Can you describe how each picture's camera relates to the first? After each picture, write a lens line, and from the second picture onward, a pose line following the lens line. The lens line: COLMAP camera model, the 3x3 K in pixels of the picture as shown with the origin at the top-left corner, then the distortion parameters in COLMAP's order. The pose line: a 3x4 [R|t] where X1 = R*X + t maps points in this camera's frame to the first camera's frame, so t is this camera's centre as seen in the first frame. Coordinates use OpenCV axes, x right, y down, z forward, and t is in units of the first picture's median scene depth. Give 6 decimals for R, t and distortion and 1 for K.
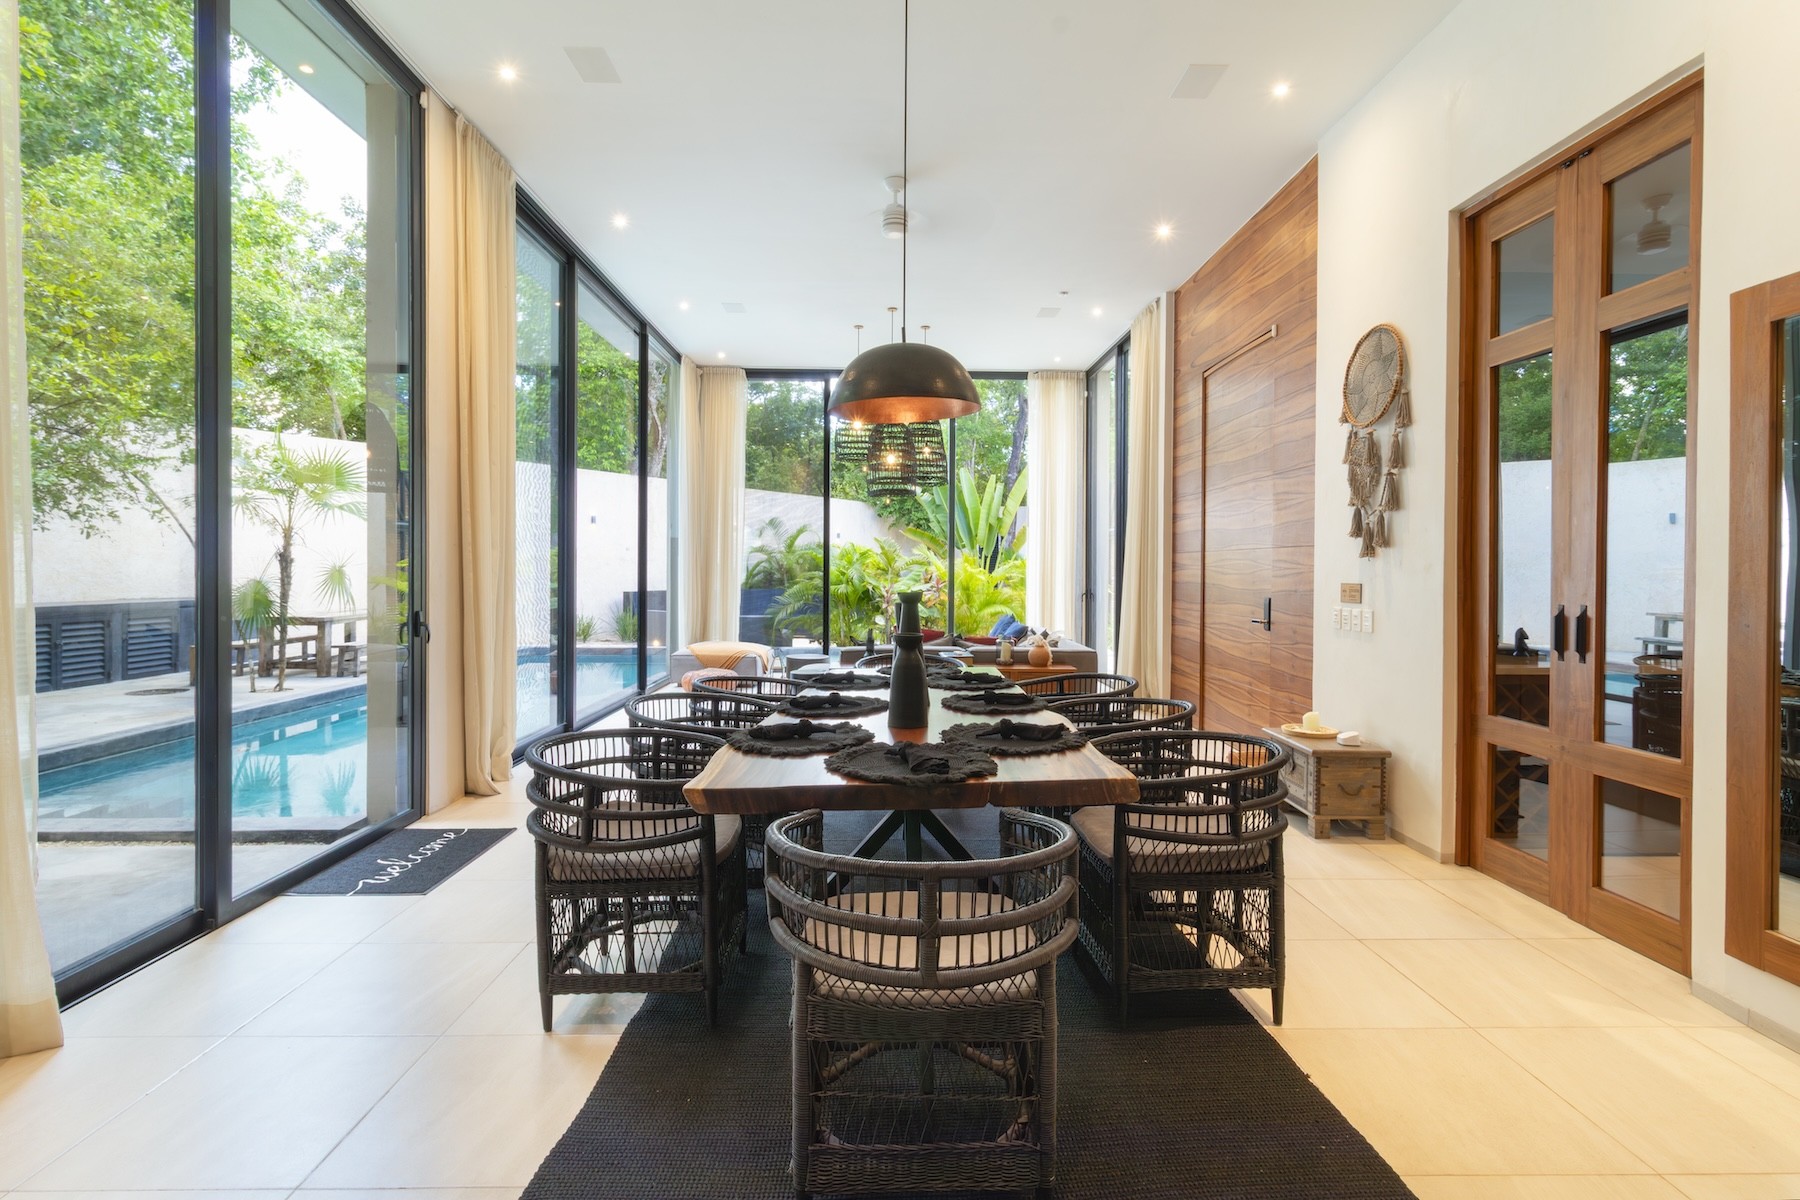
lens RADIAL K [[833.0, 0, 892.2], [0, 833.0, 575.3], [0, 0, 1]] dist [0.001095, 0.000643]
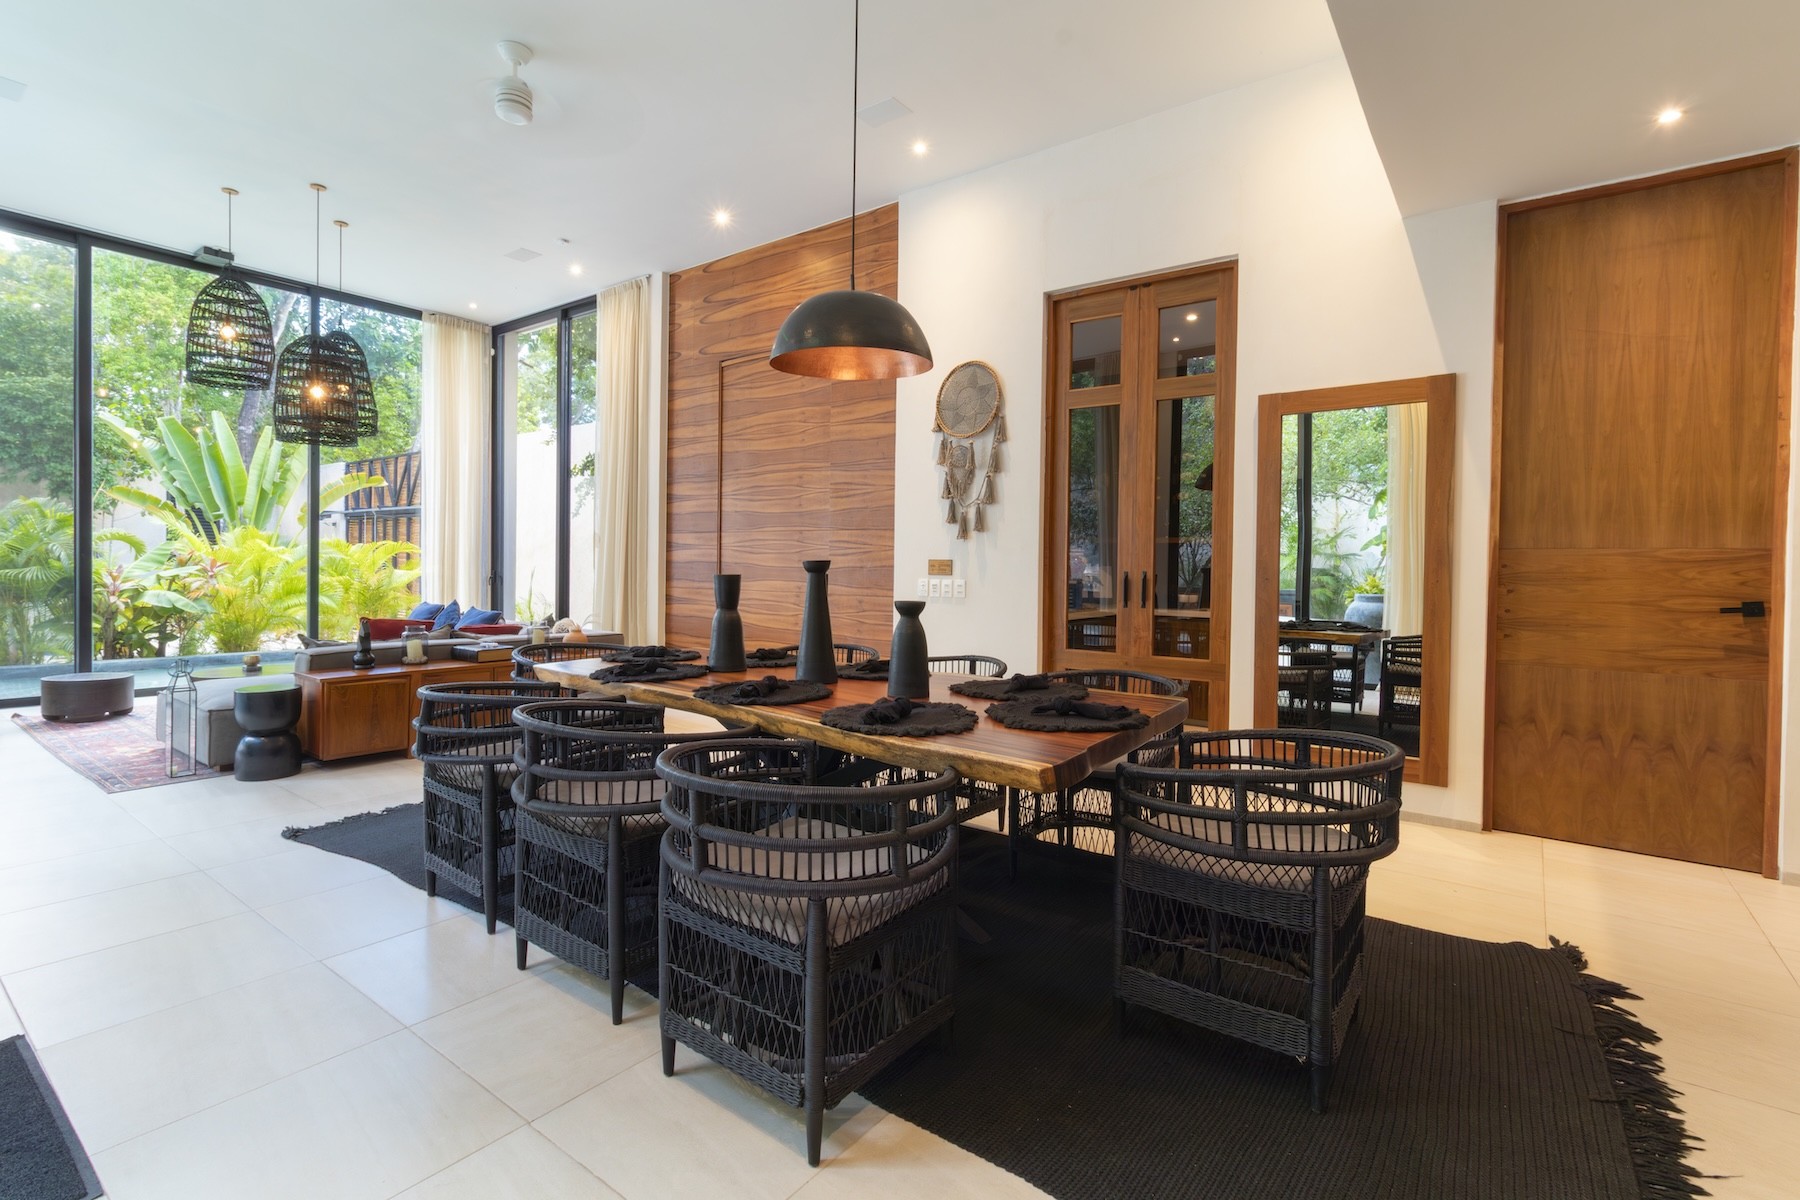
lens RADIAL K [[833.0, 0, 892.2], [0, 833.0, 575.3], [0, 0, 1]] dist [0.001095, 0.000643]
pose [[0.614260, -0.007815, 0.789065, -0.499399], [-0.003386, 0.999916, 0.012539, 0.017783], [-0.789097, -0.010374, 0.614181, 0.282369]]
